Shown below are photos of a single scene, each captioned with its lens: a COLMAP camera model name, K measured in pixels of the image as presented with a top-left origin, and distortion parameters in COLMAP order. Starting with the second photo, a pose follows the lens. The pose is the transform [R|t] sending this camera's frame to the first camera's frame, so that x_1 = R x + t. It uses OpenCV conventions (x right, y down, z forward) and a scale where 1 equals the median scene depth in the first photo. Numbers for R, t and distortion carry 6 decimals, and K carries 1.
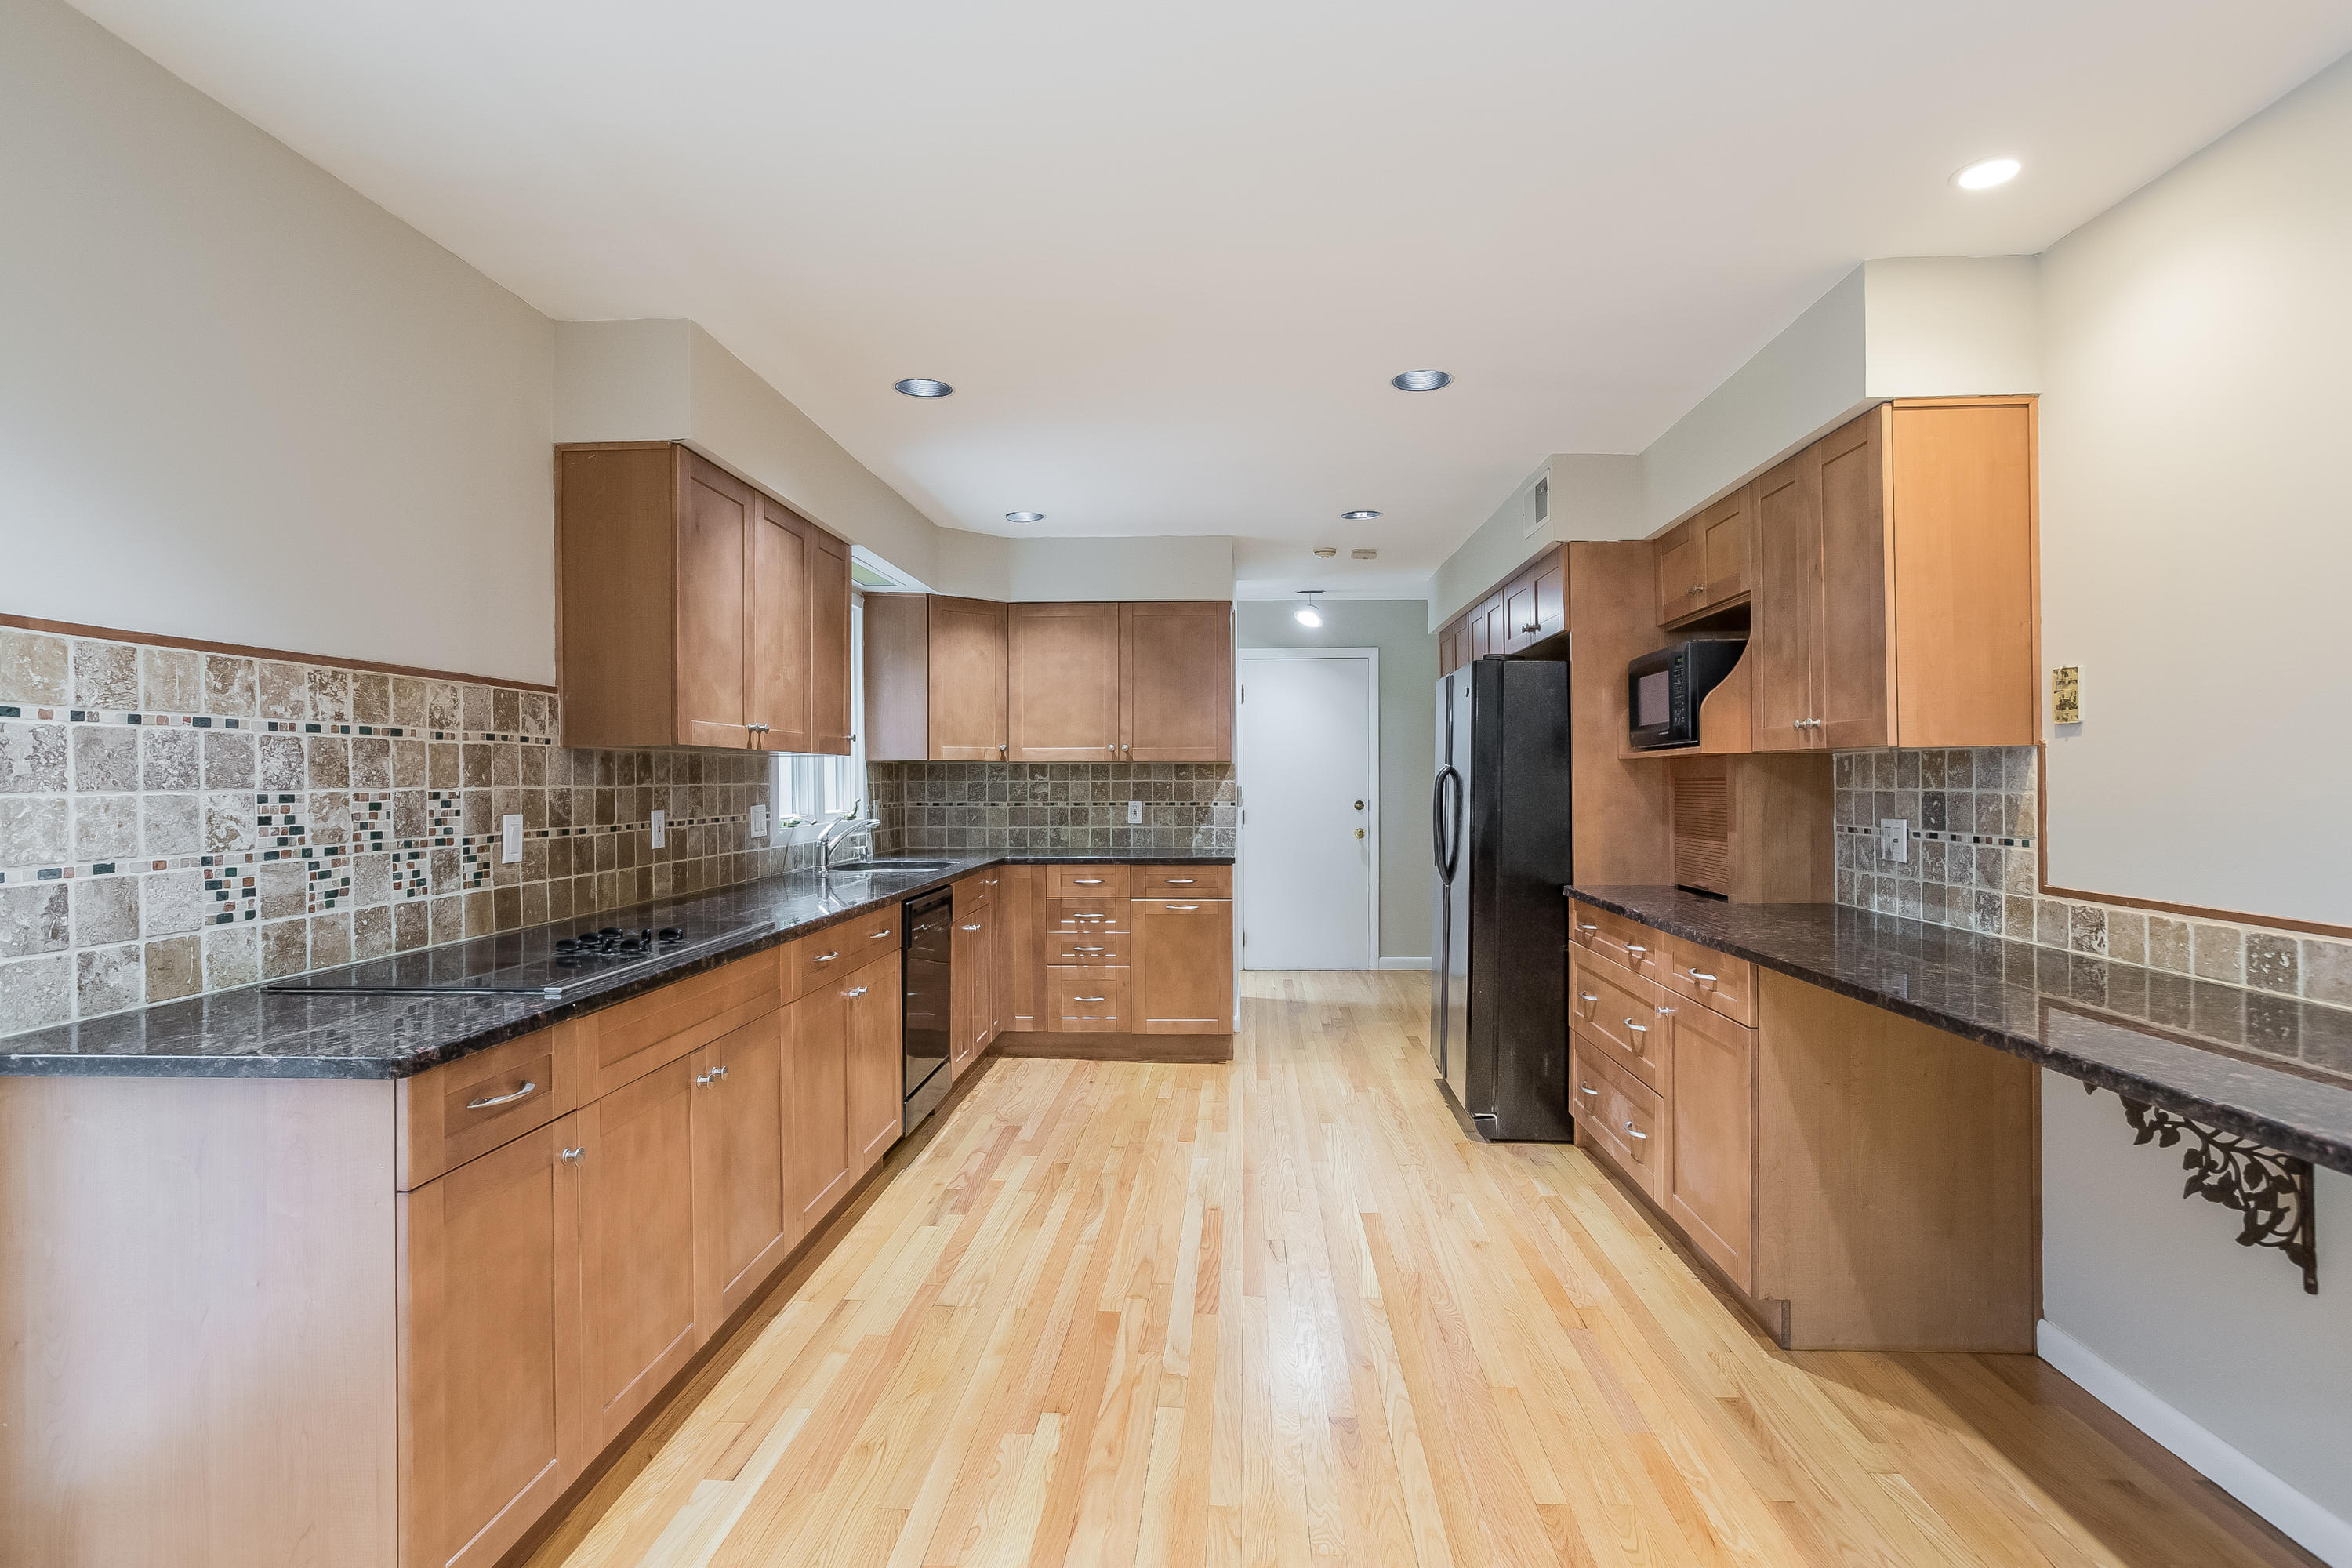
lens RADIAL K [[1176.2, 0, 1178.7], [0, 1176.2, 778.4], [0, 0, 1]] dist [-0.002661, -0.000101]
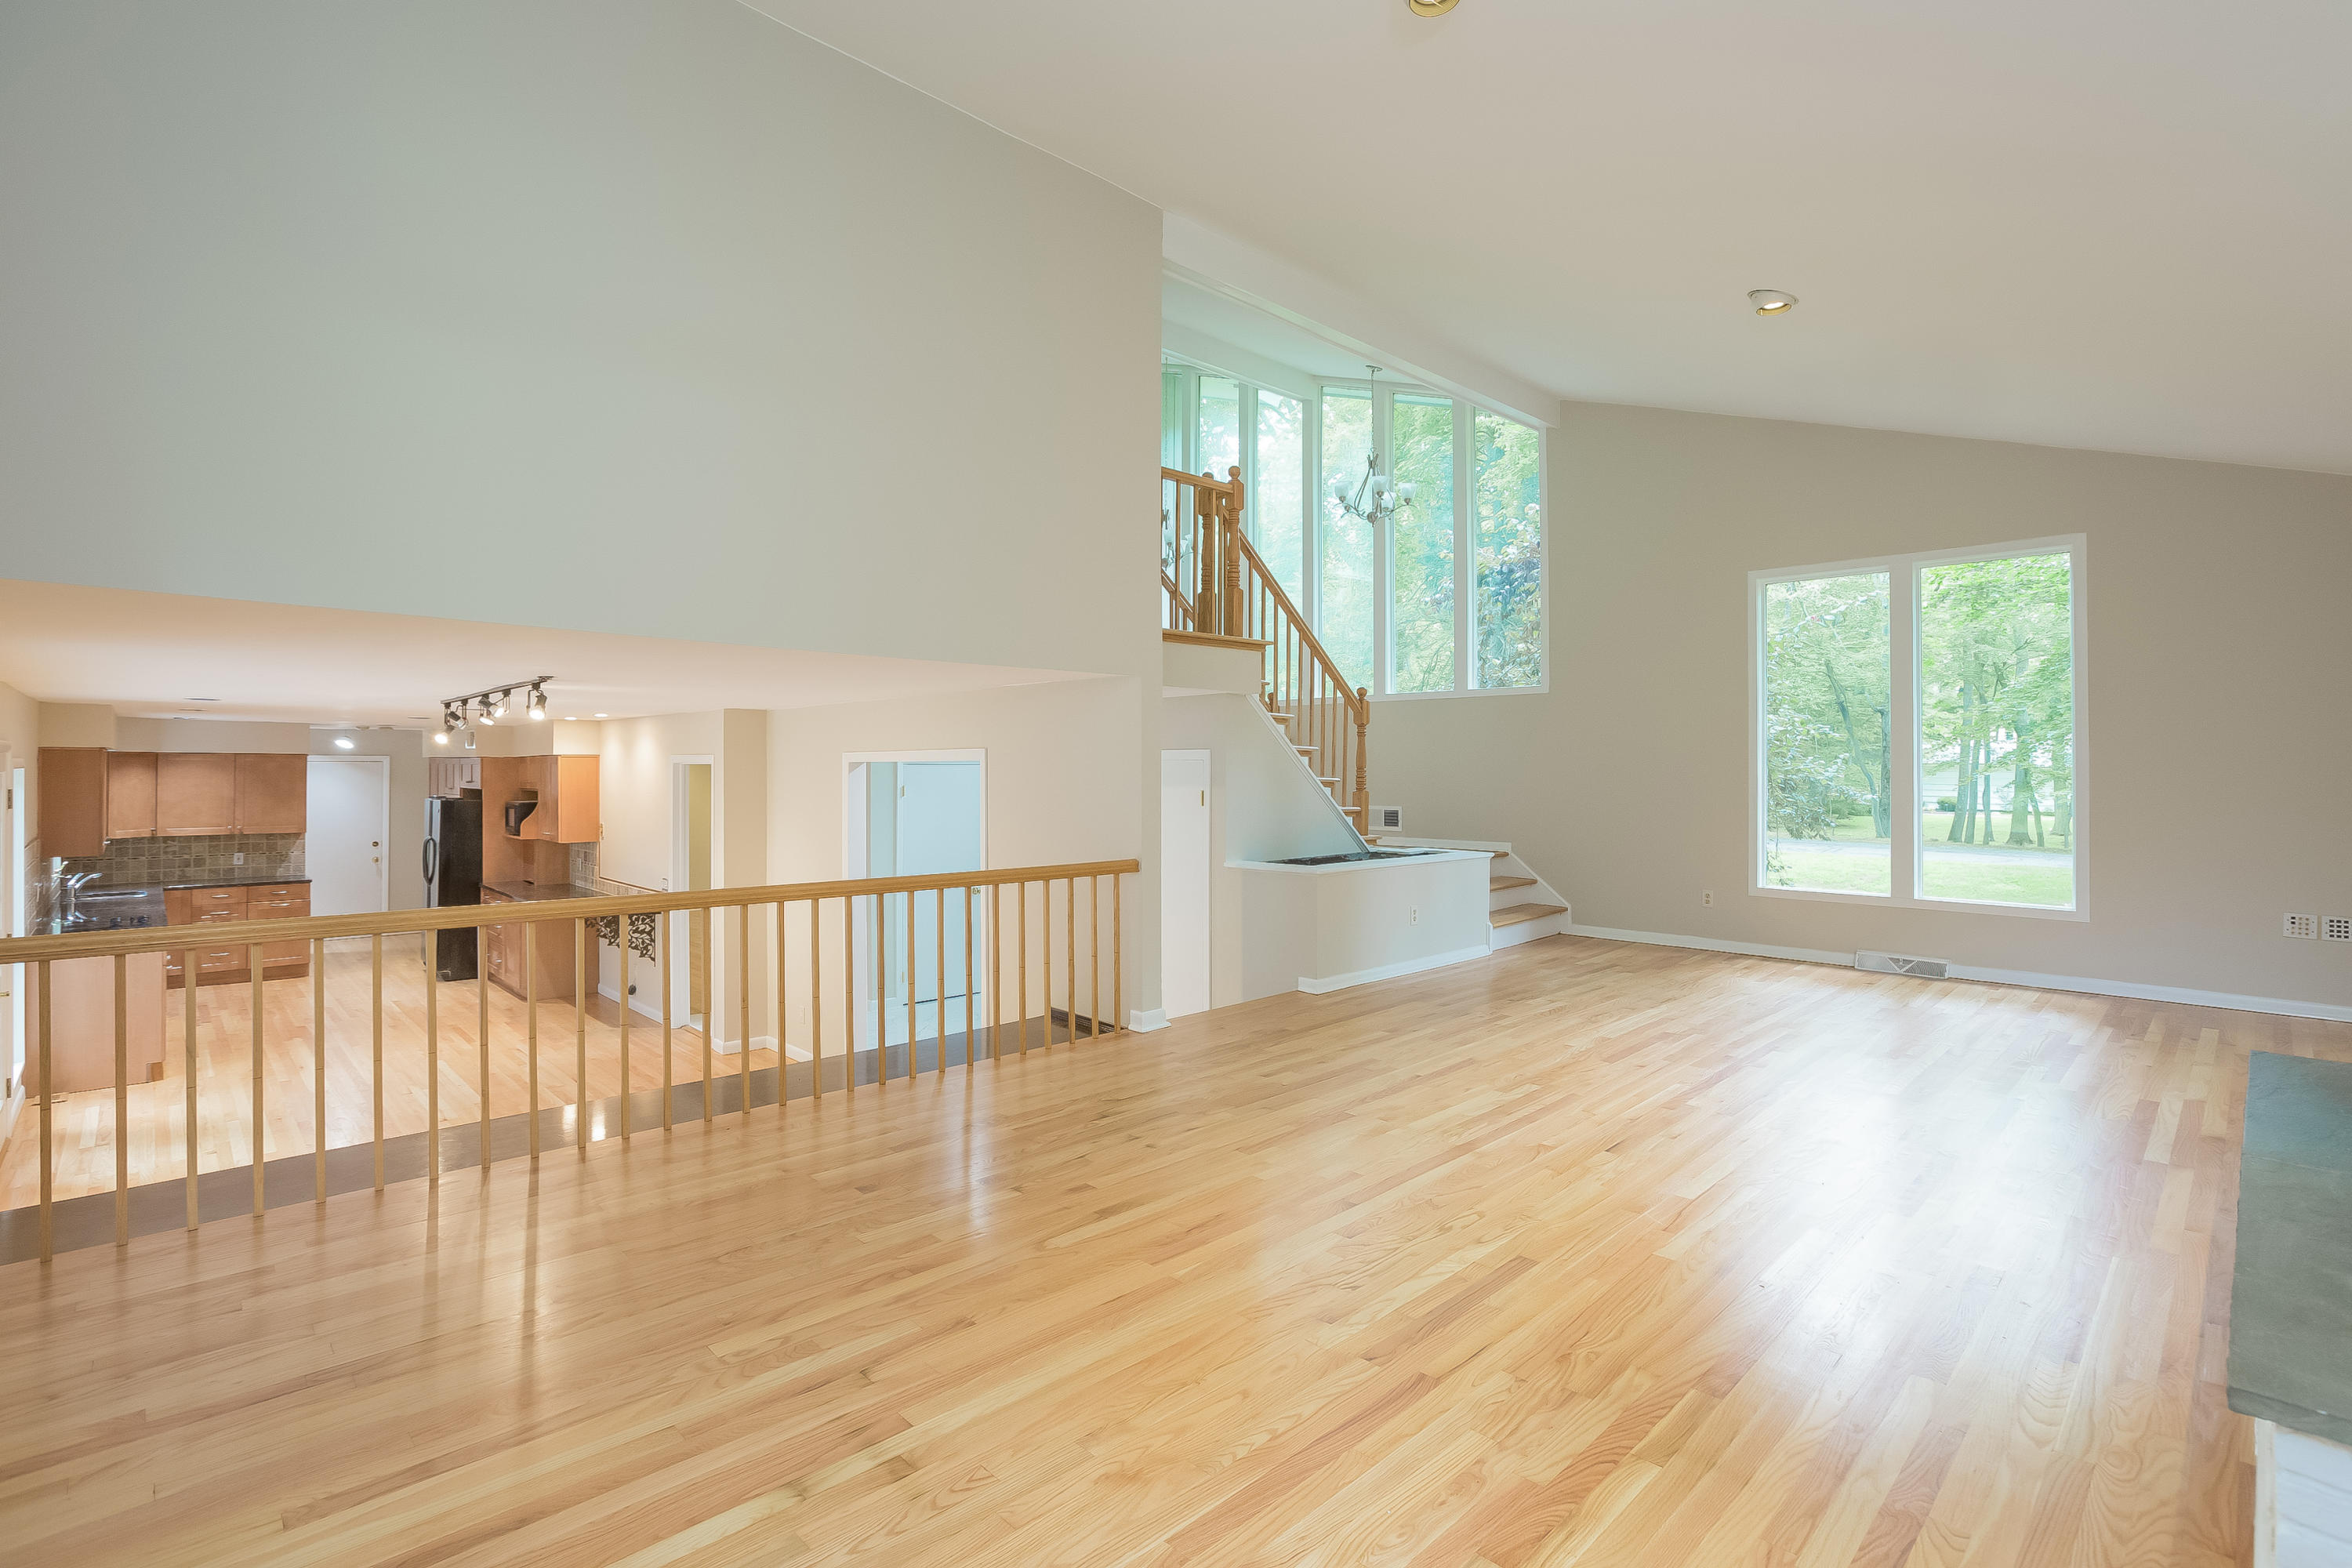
lens RADIAL K [[1073.1, 0, 1195.5], [0, 1073.1, 777.1], [0, 0, 1]] dist [-0.022126, 0.004764]
pose [[0.672189, 0.004836, 0.740364, -0.615524], [-0.007988, 0.999968, 0.000721, -0.274572], [-0.740337, -0.006399, 0.672206, -3.045425]]
